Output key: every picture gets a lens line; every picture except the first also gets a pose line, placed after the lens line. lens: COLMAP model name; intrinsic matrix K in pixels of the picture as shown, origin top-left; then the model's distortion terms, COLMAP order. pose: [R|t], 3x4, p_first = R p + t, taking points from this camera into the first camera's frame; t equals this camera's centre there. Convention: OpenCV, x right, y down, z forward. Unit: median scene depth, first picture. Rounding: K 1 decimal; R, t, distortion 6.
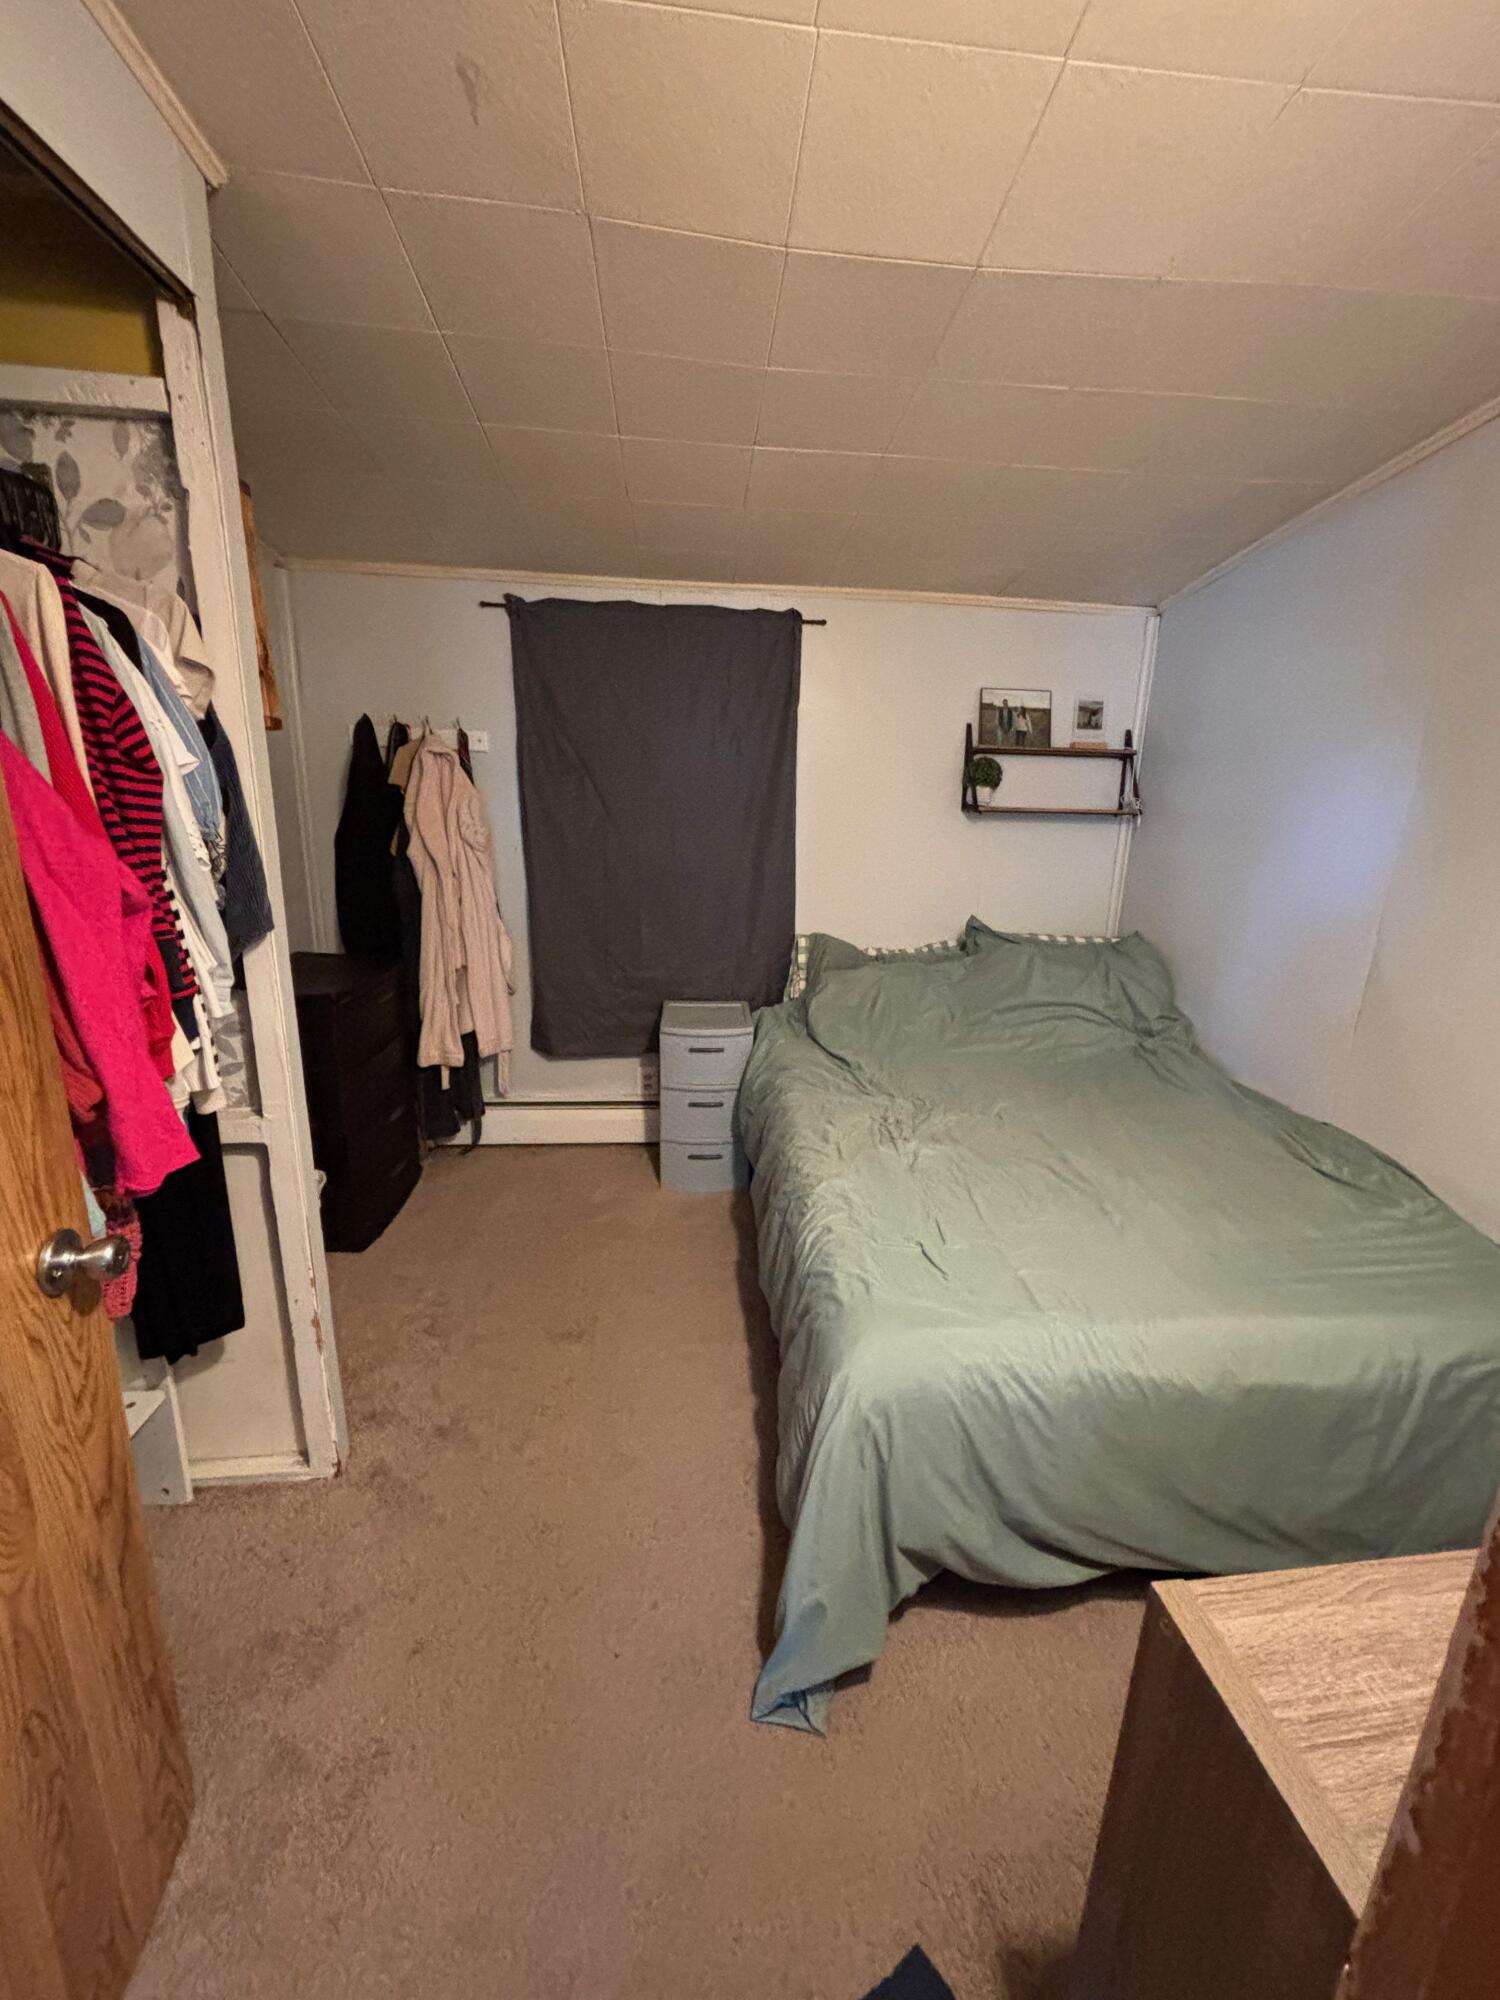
lens RADIAL K [[806.8, 0, 758.8], [0, 806.8, 1003.2], [0, 0, 1]] dist [-0.001731, 0.001335]
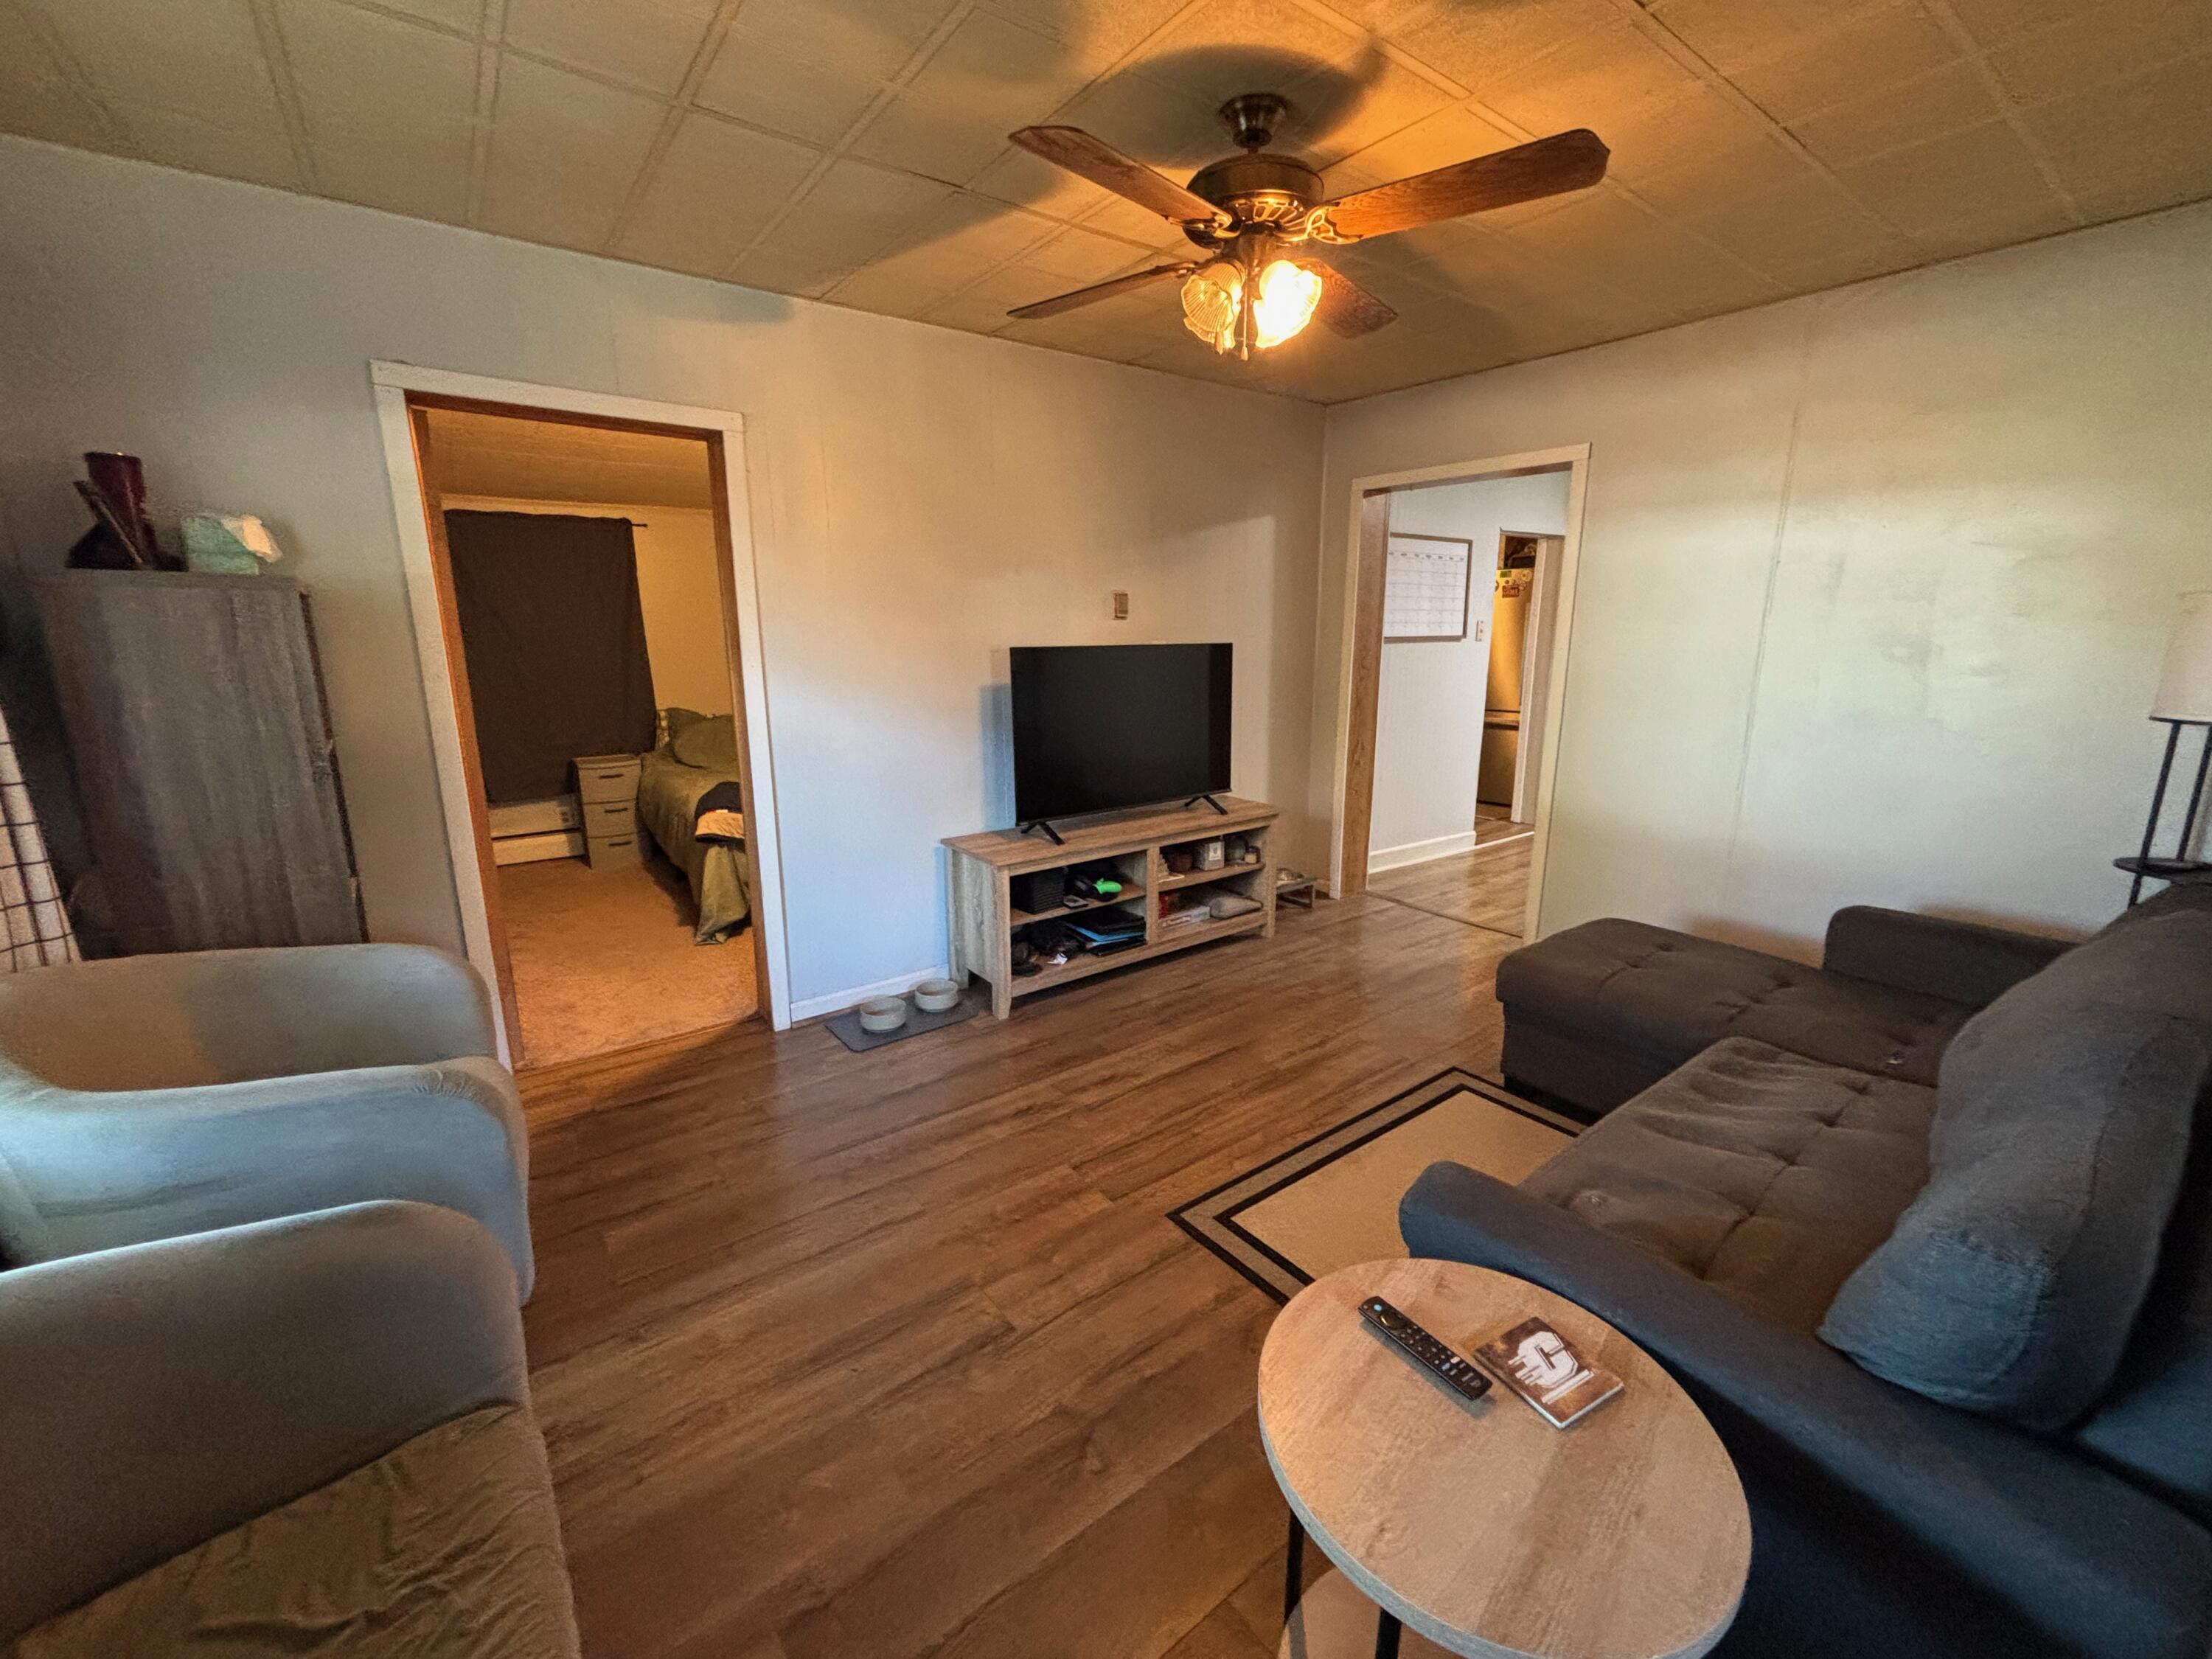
lens RADIAL K [[892.4, 0, 1103.6], [0, 892.4, 821.7], [0, 0, 1]] dist [-0.001731, 0.001335]
pose [[0.854123, -0.147157, 0.498817, -0.121898], [0.175972, 0.984335, -0.010926, 0.330766], [-0.489395, 0.097109, 0.866639, -1.023961]]
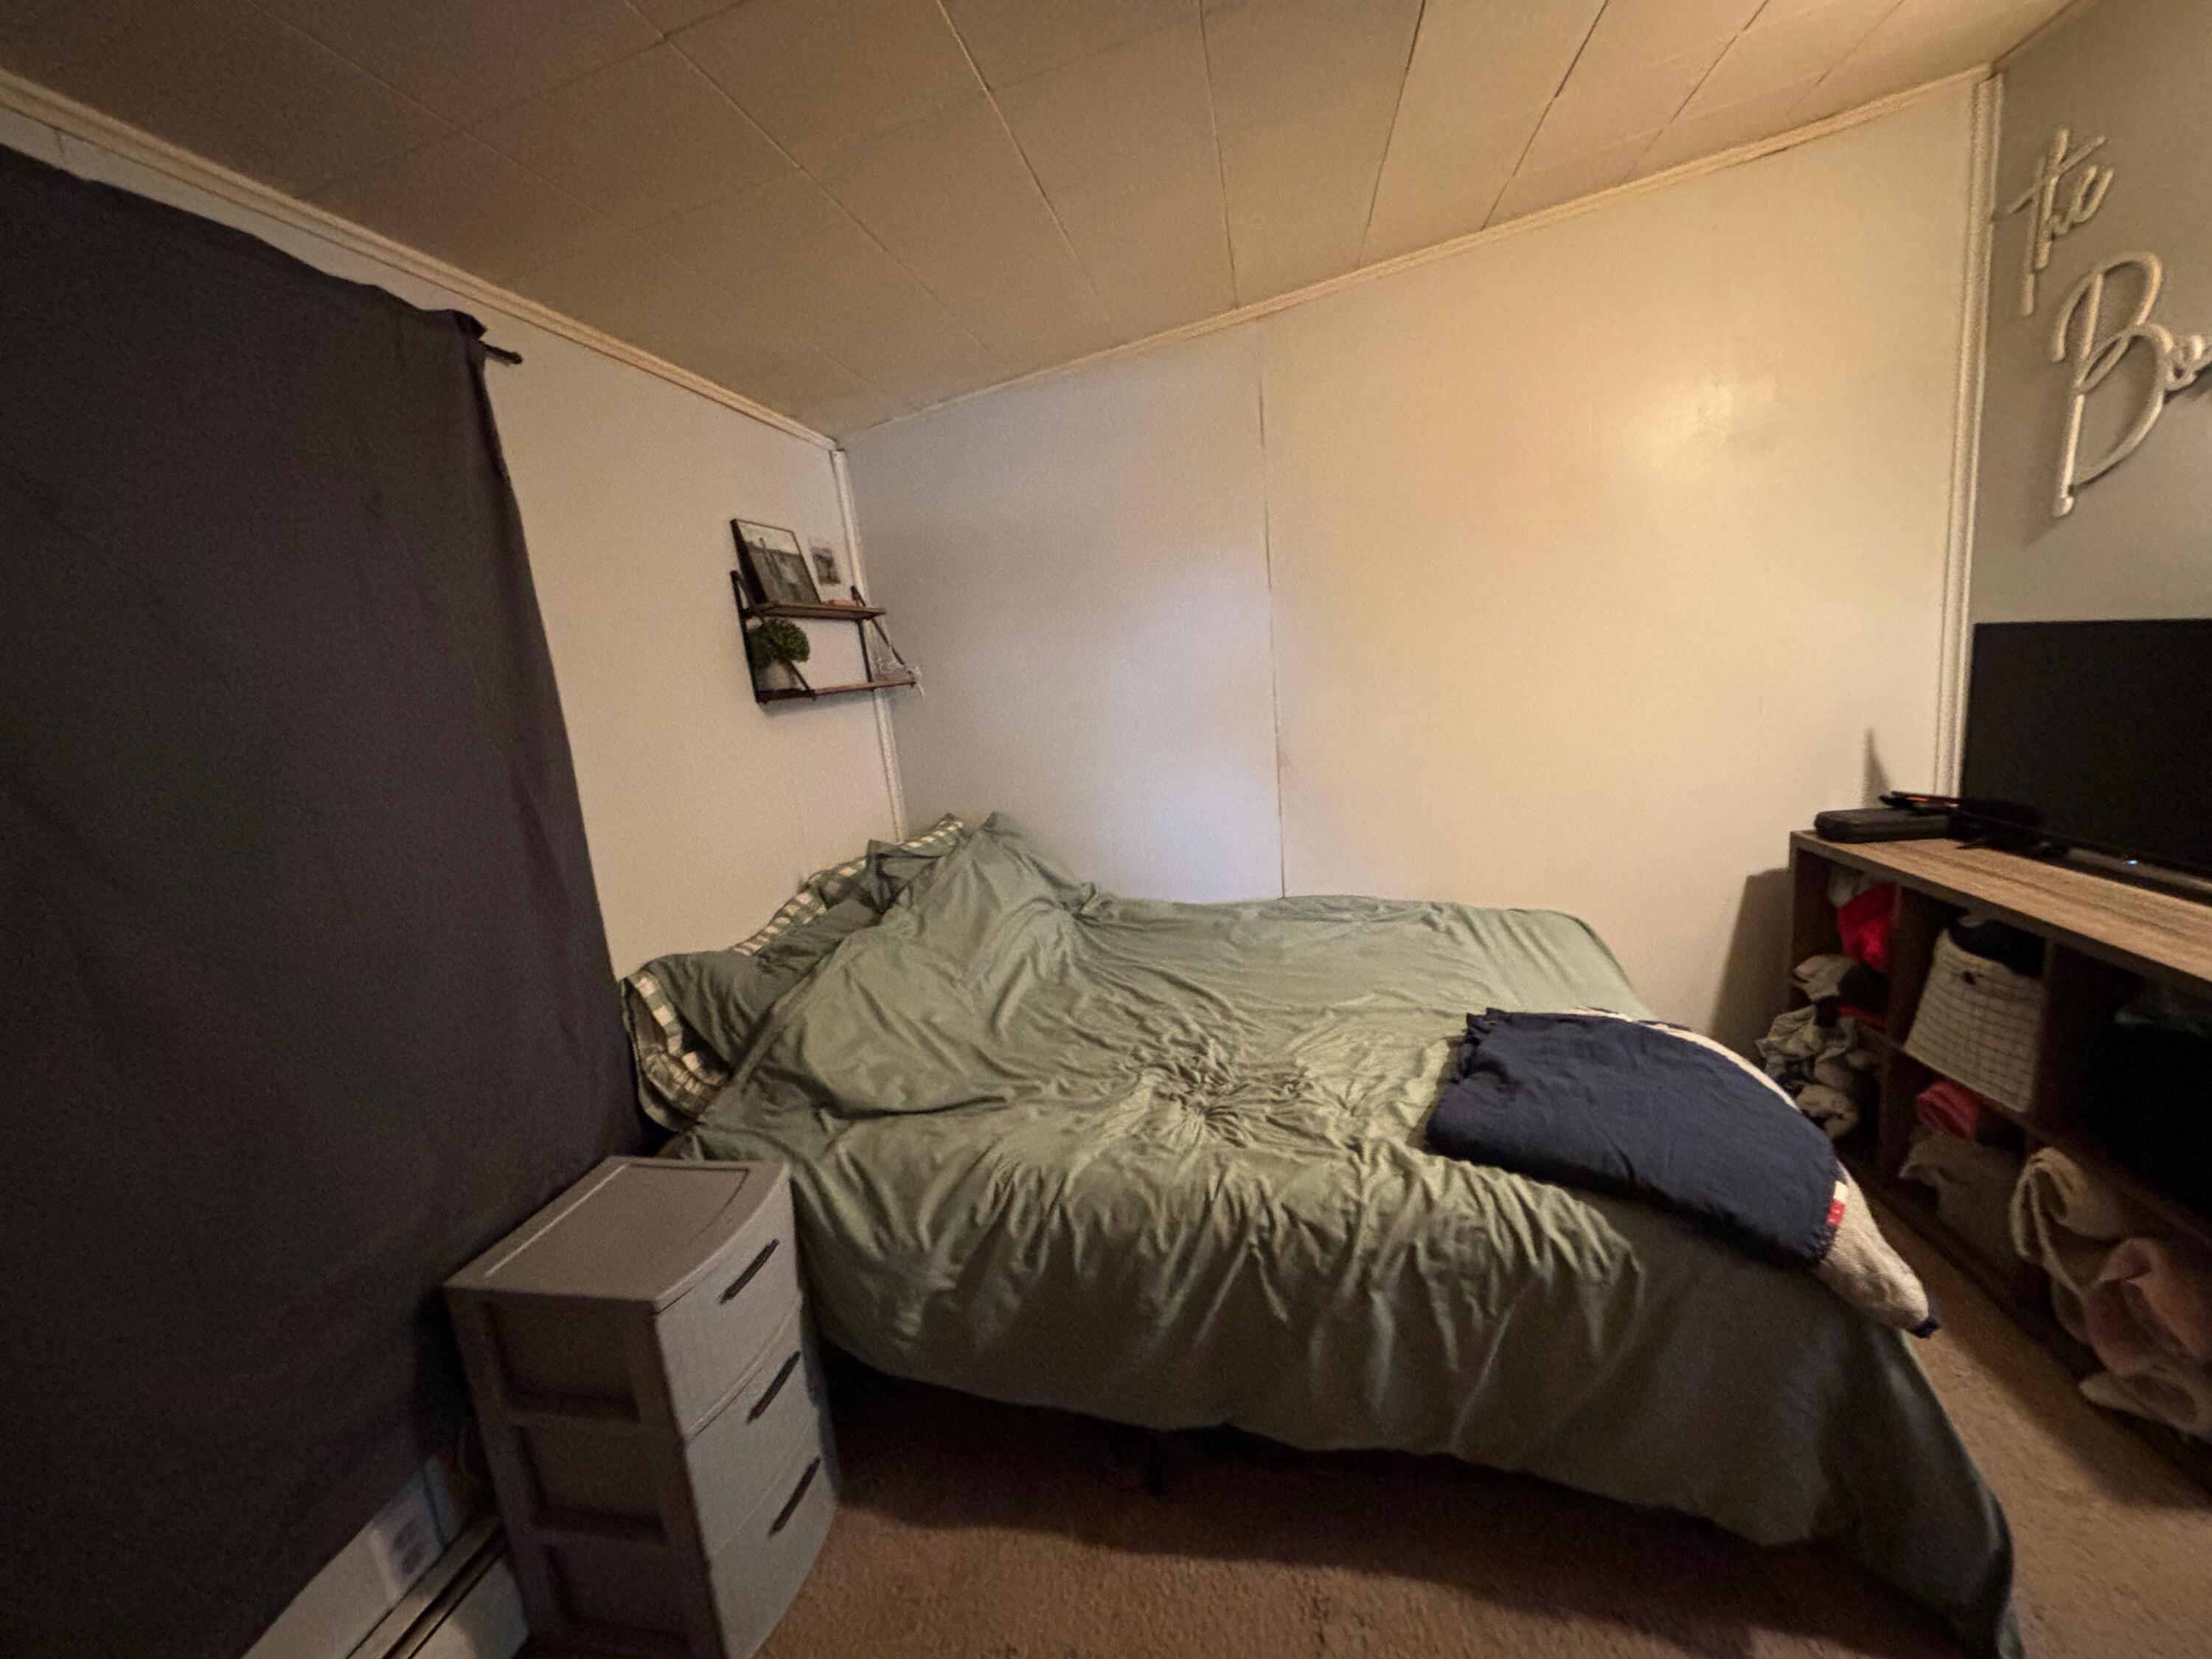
lens RADIAL K [[892.4, 0, 1105.4], [0, 892.4, 821.1], [0, 0, 1]] dist [-0.001731, 0.001335]
pose [[0.267784, -0.232754, 0.934942, -0.378519], [0.352485, 0.926777, 0.129763, -0.149288], [-0.896686, 0.294805, 0.330219, 0.558332]]
